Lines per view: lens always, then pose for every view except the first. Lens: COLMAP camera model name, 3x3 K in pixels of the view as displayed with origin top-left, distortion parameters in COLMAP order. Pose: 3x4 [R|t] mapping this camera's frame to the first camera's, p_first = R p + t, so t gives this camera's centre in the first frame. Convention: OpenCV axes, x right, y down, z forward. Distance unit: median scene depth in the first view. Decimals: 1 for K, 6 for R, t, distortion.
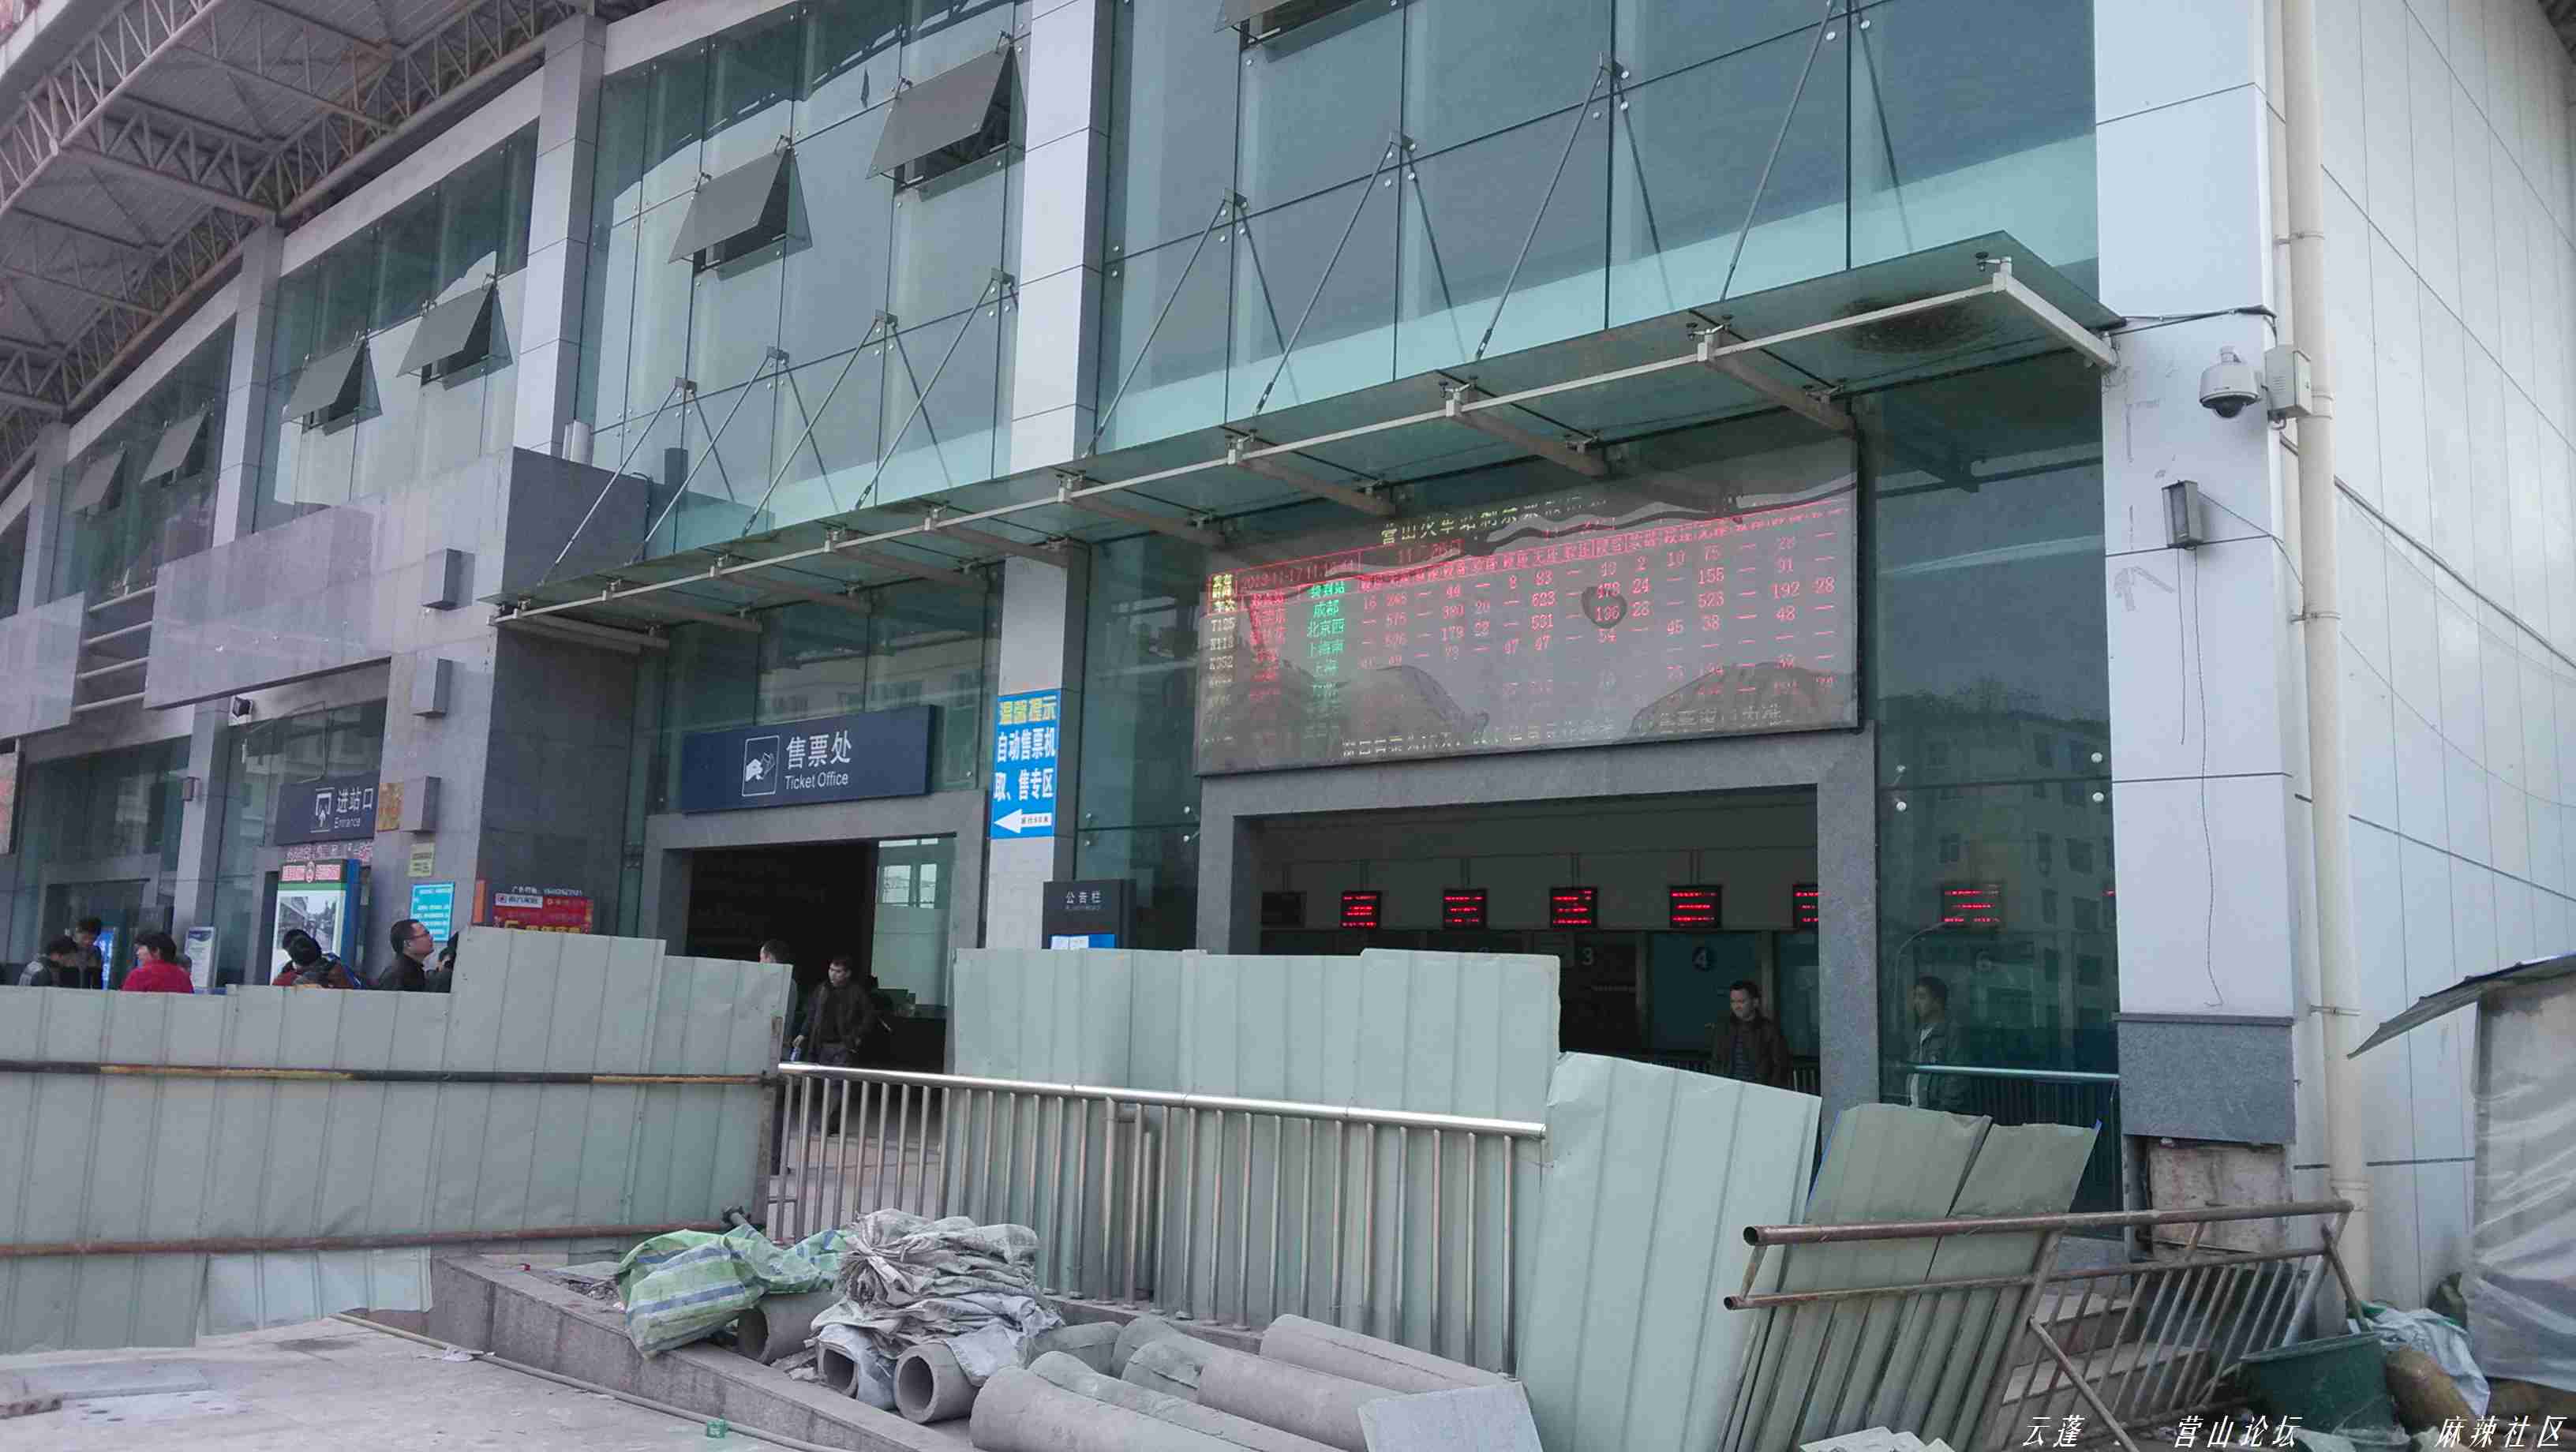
lens RADIAL K [[2013.6, 0, 1288.0], [0, 2013.6, 726.0], [0, 0, 1]] dist [0.124134, -0.177208]
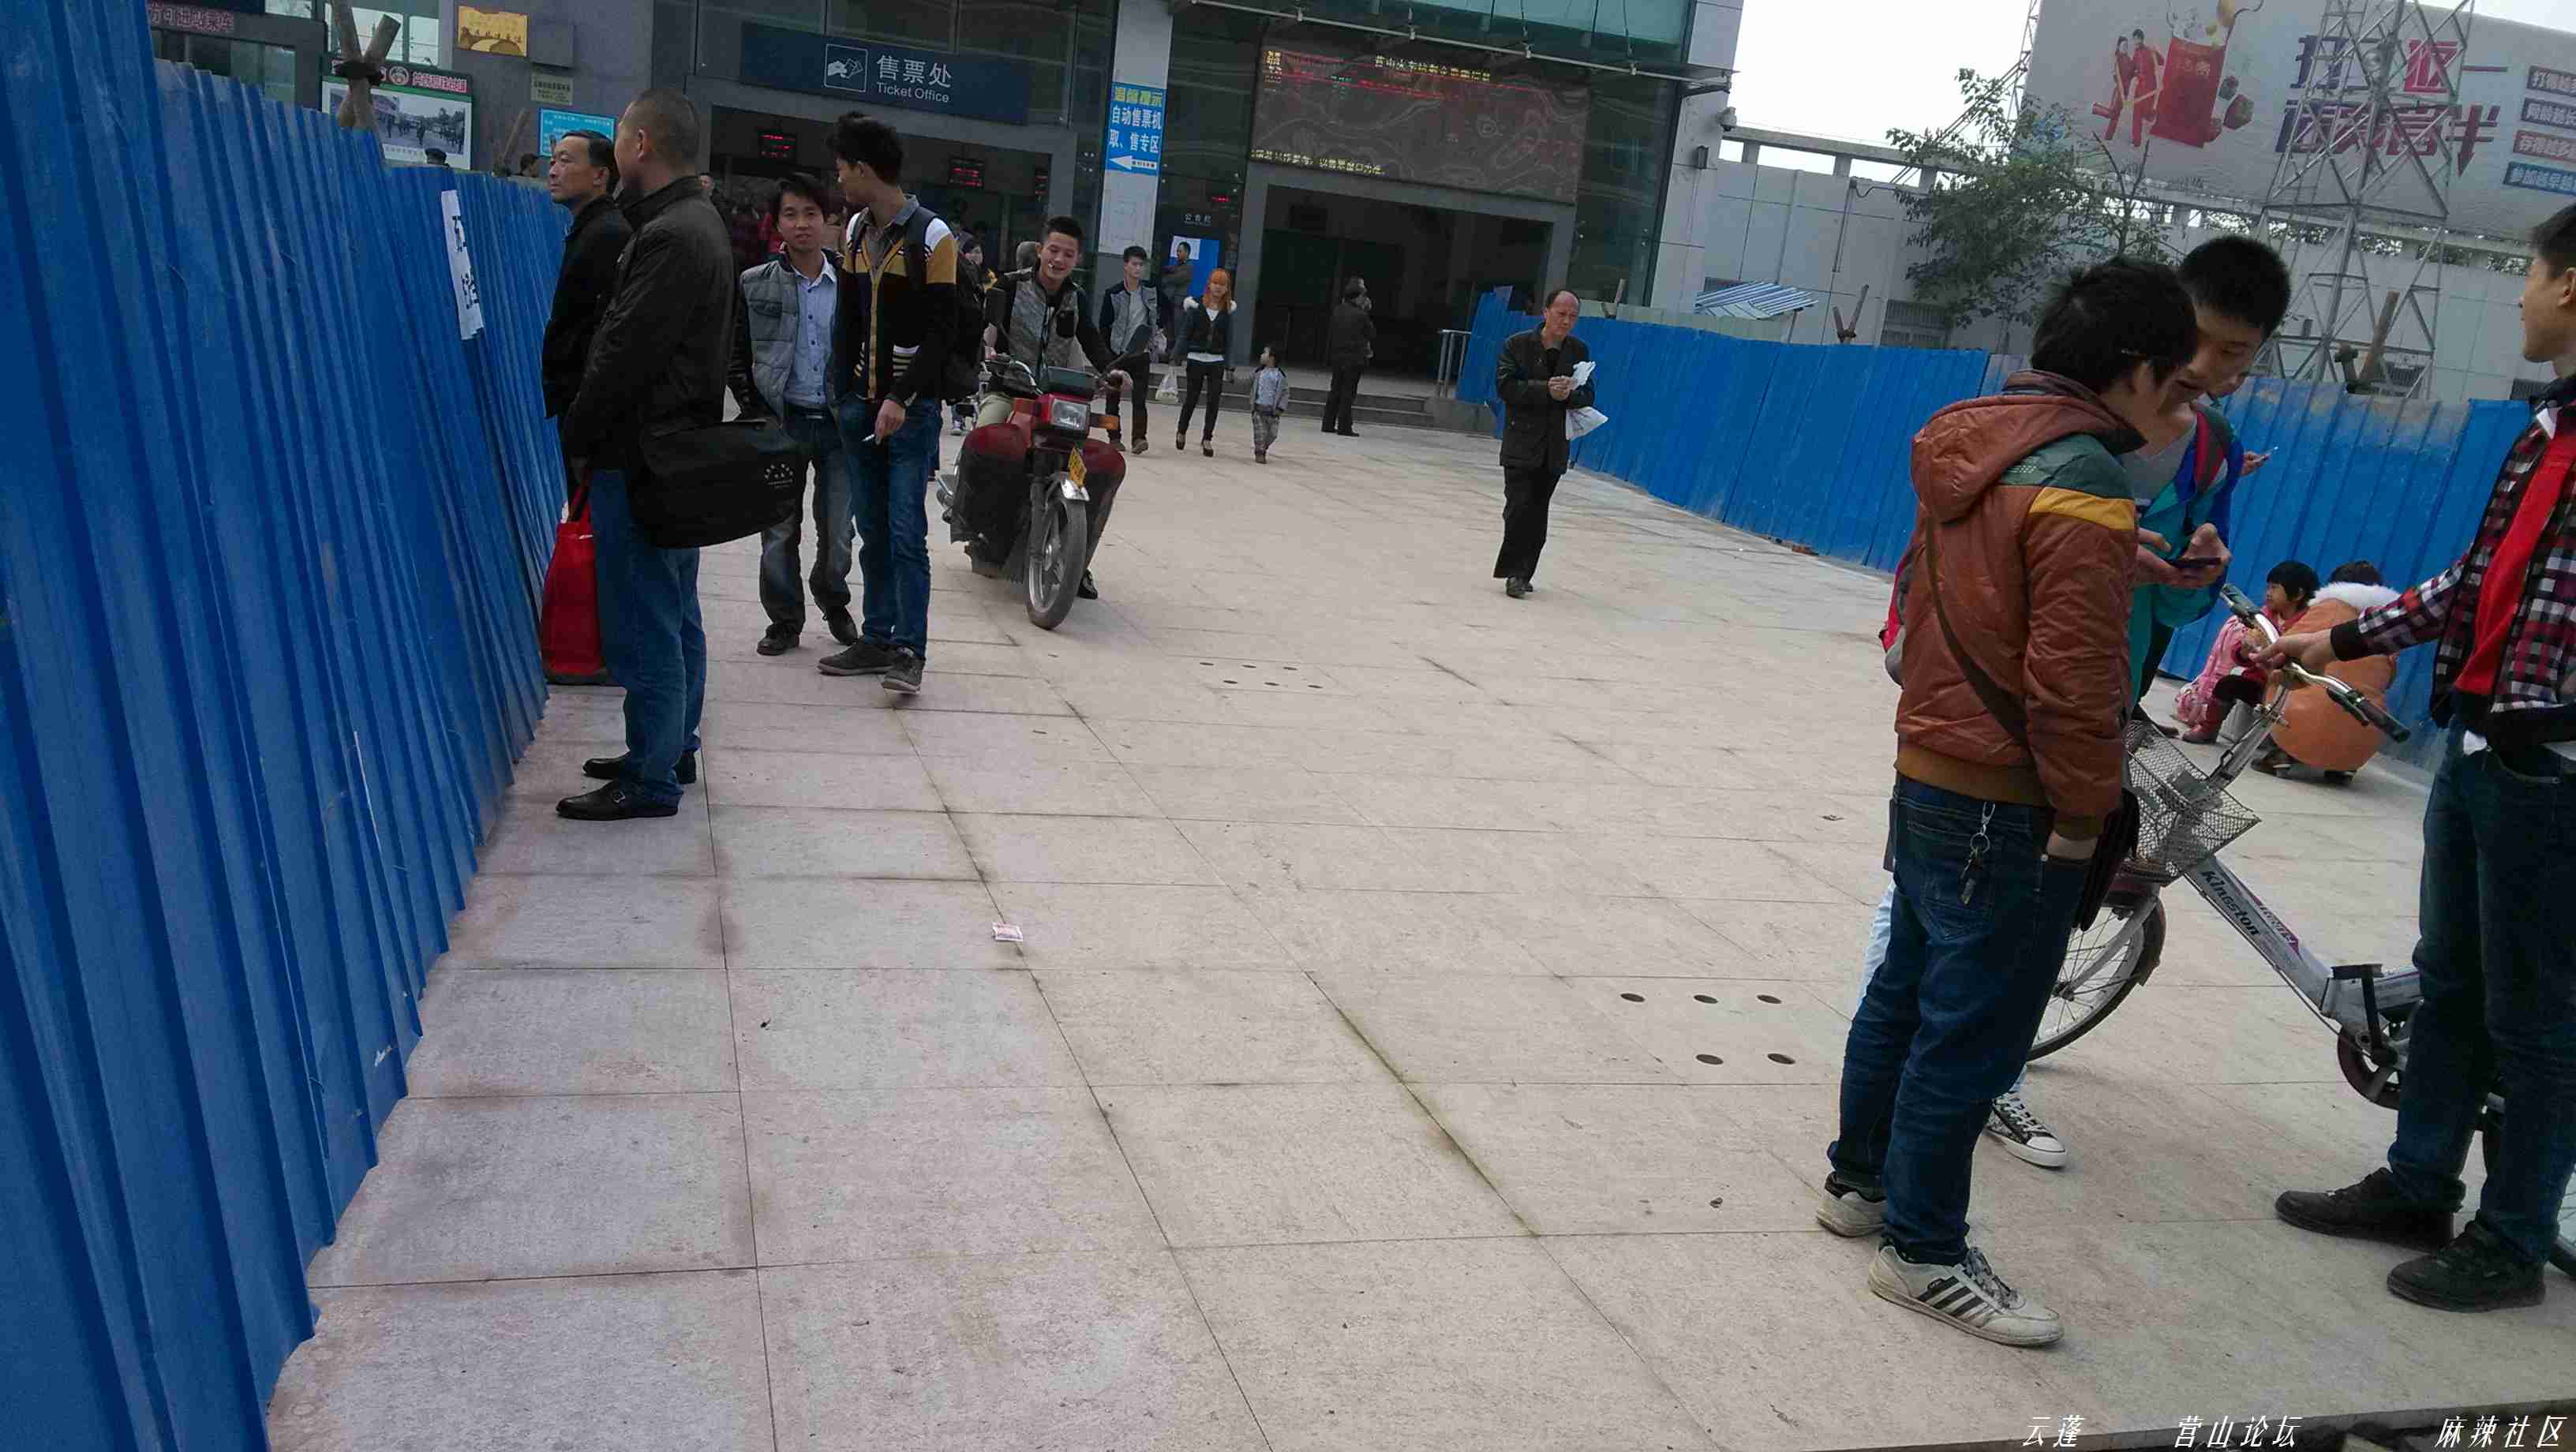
lens RADIAL K [[1981.2, 0, 1272.4], [0, 1981.2, 736.9], [0, 0, 1]] dist [0.134677, -0.210116]
pose [[0.515679, -0.164228, 0.840895, -1.636707], [-0.217735, 0.924116, 0.314007, -0.066544], [-0.828654, -0.345019, 0.440789, -0.064274]]
